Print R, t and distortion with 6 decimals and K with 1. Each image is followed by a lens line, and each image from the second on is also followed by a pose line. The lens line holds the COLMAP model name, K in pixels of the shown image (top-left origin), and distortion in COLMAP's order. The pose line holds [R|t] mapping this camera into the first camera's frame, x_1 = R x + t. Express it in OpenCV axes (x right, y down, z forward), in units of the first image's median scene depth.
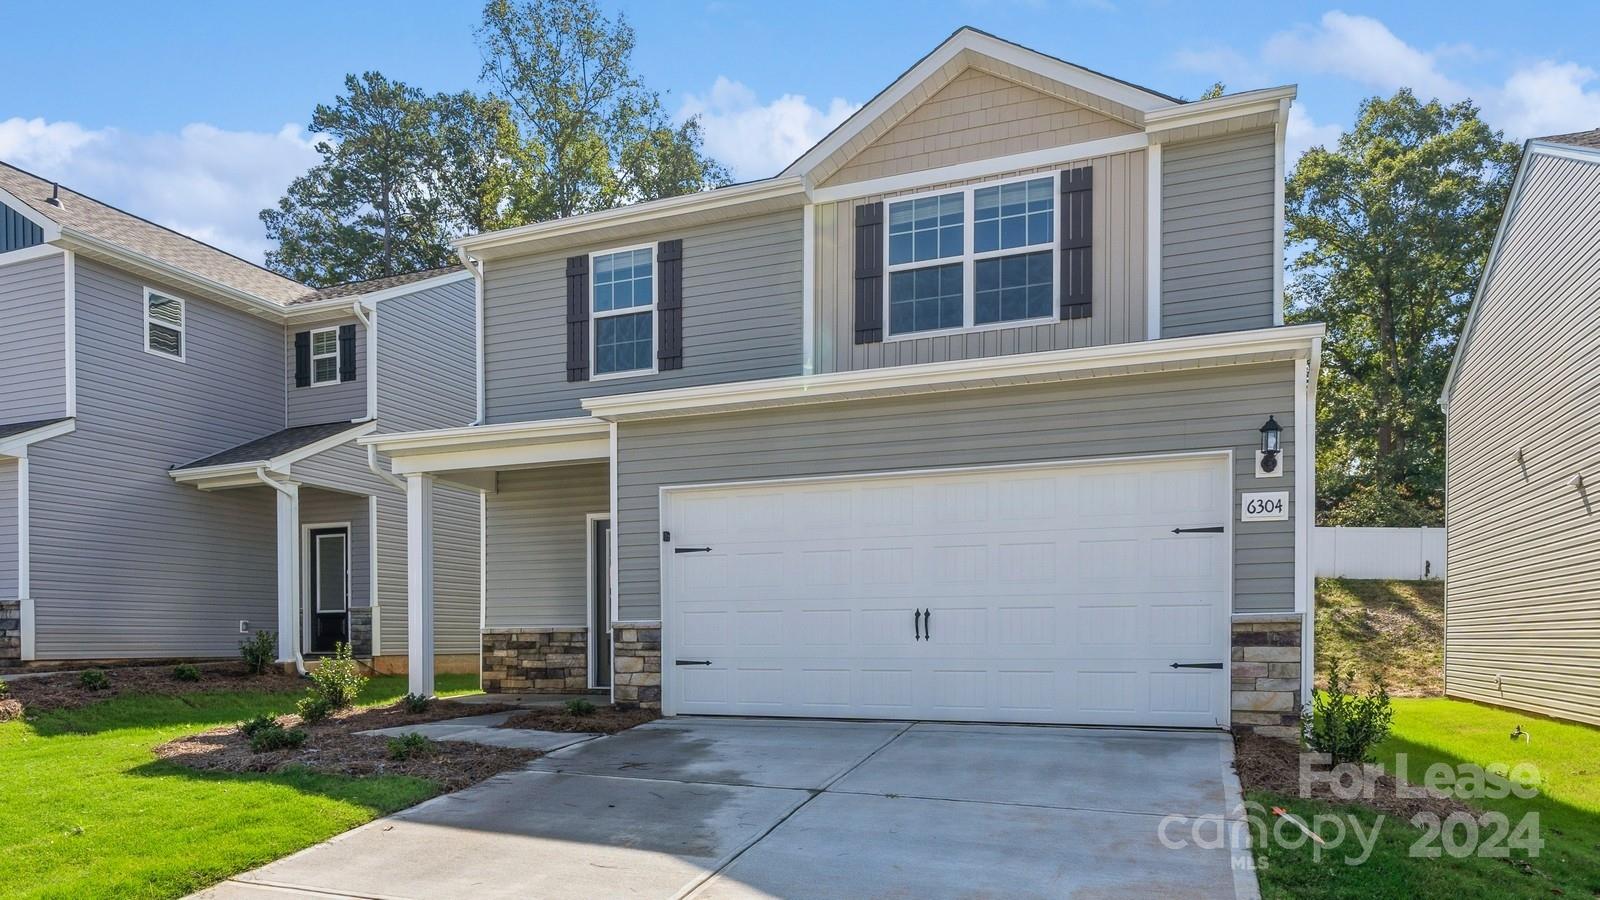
lens RADIAL K [[1024.8, 0, 756.0], [0, 1024.8, 585.1], [0, 0, 1]] dist [-0.001010, -0.001754]
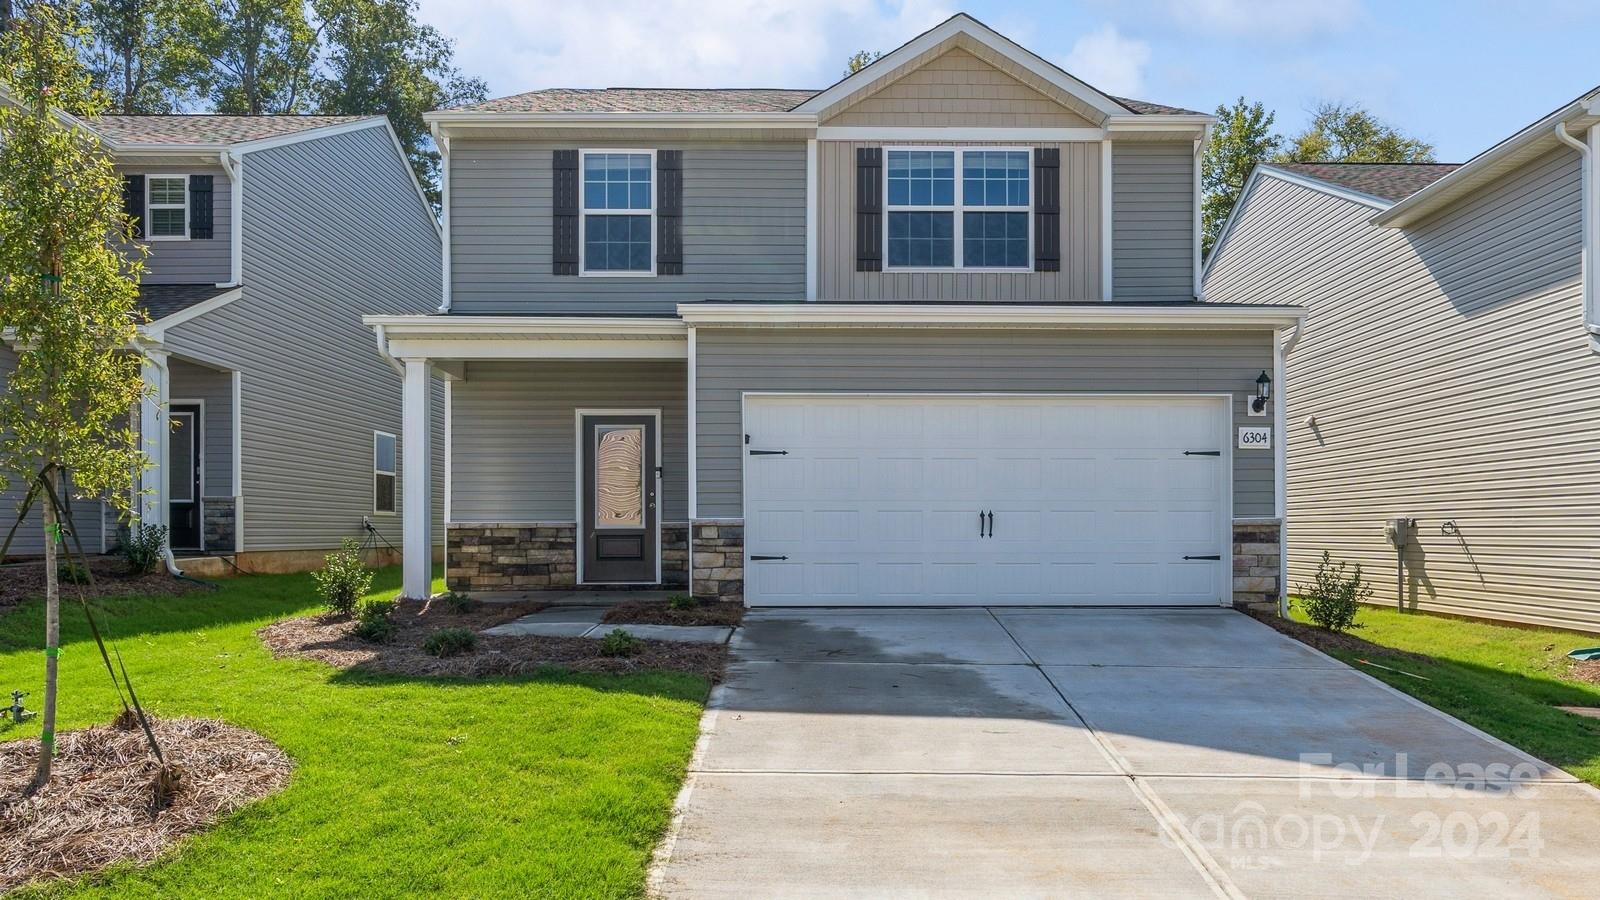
lens RADIAL K [[1024.8, 0, 787.1], [0, 1024.8, 455.4], [0, 0, 1]] dist [-0.001010, -0.001754]
pose [[0.923269, 0.031474, 0.382861, -0.399920], [-0.023242, 0.999389, -0.026110, -0.003368], [-0.383449, 0.015208, 0.923437, 0.001187]]
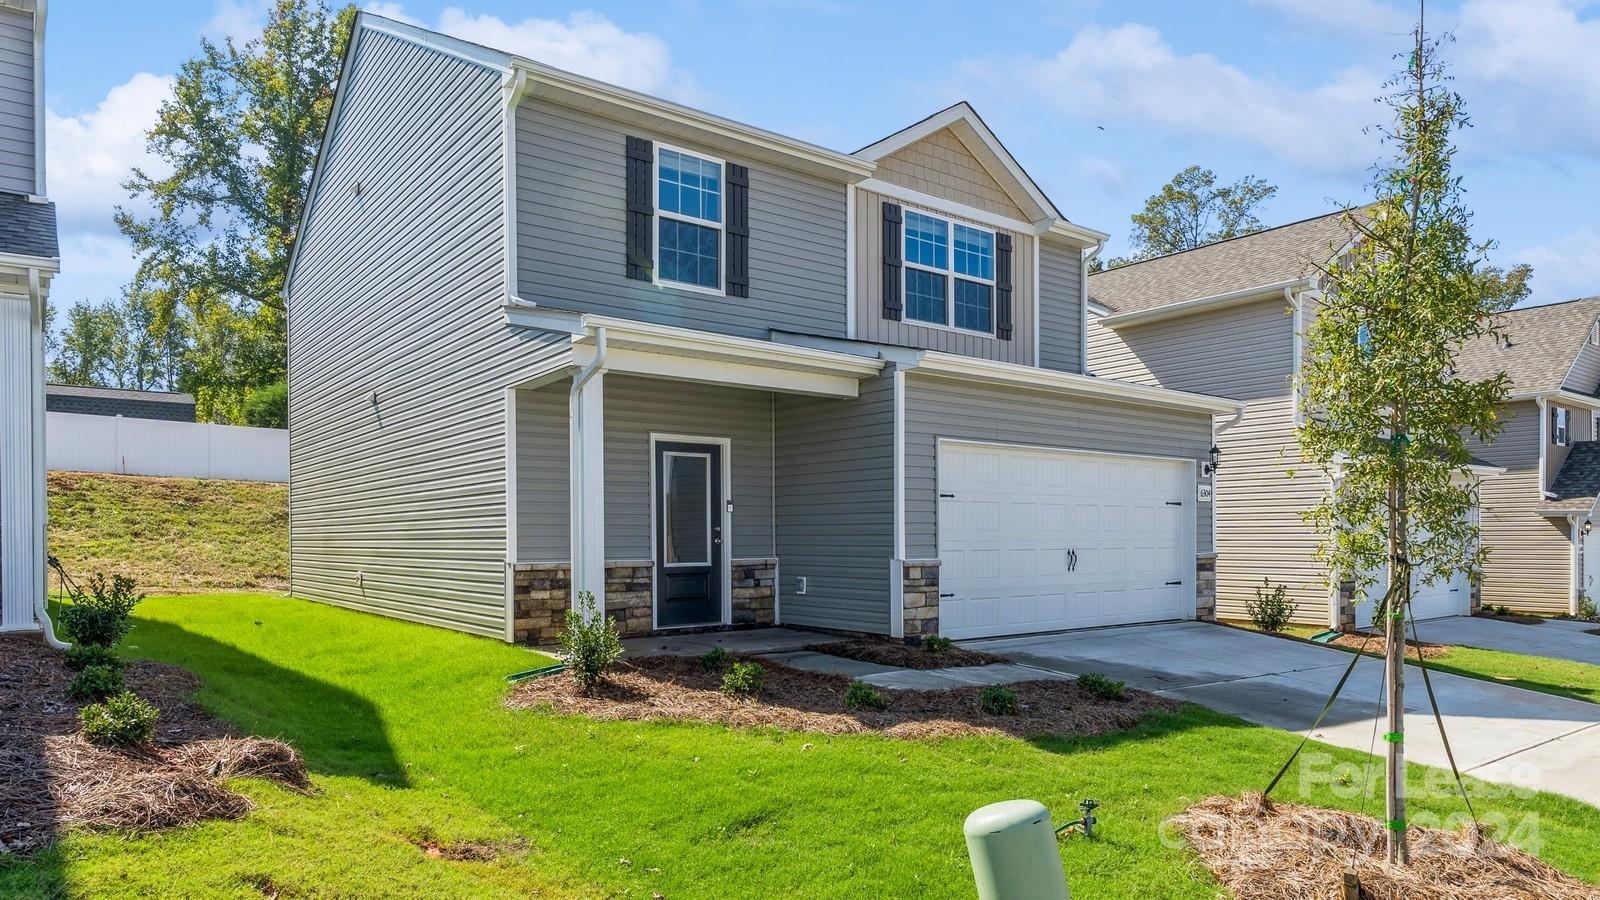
lens RADIAL K [[1024.8, 0, 803.0], [0, 1024.8, 459.2], [0, 0, 1]] dist [-0.001010, -0.001754]
pose [[0.486376, 0.061871, 0.871557, -0.985087], [-0.049211, 0.997846, -0.043373, -0.016388], [-0.872363, -0.021794, 0.488373, 0.506392]]
